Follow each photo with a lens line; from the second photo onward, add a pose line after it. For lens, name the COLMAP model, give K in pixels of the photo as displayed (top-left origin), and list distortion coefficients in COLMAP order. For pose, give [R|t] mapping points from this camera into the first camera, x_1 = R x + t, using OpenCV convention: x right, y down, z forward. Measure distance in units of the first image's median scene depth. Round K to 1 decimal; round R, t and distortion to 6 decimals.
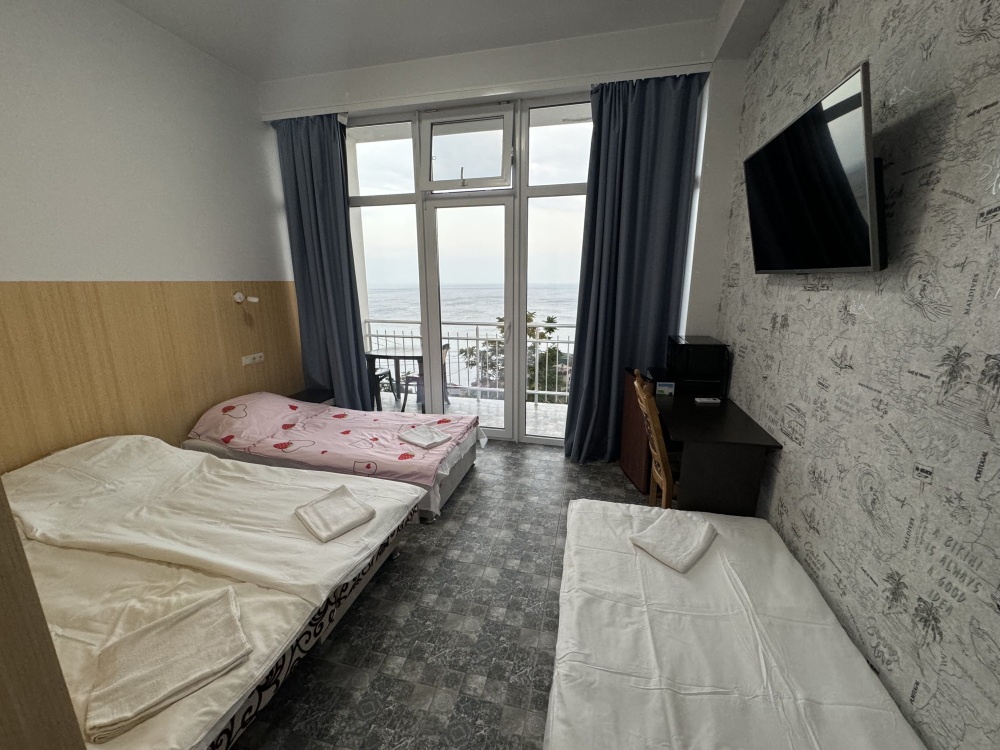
lens RADIAL K [[399.5, 0, 500.0], [0, 399.5, 375.0], [0, 0, 1]] dist [-0.001525, -0.000032]
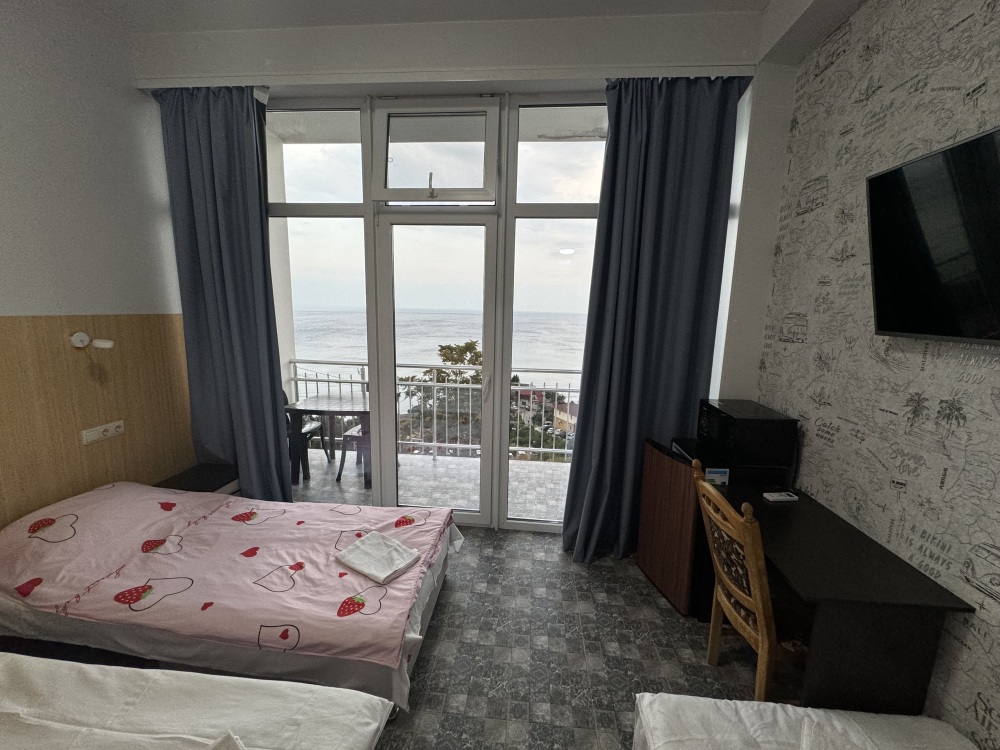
lens RADIAL K [[399.5, 0, 500.0], [0, 399.5, 375.0], [0, 0, 1]] dist [-0.001525, -0.000032]
pose [[0.987835, 0.001096, 0.155504, -0.079921], [0.008844, 0.997961, -0.063216, -0.089616], [-0.155256, 0.063823, 0.985810, 0.256436]]
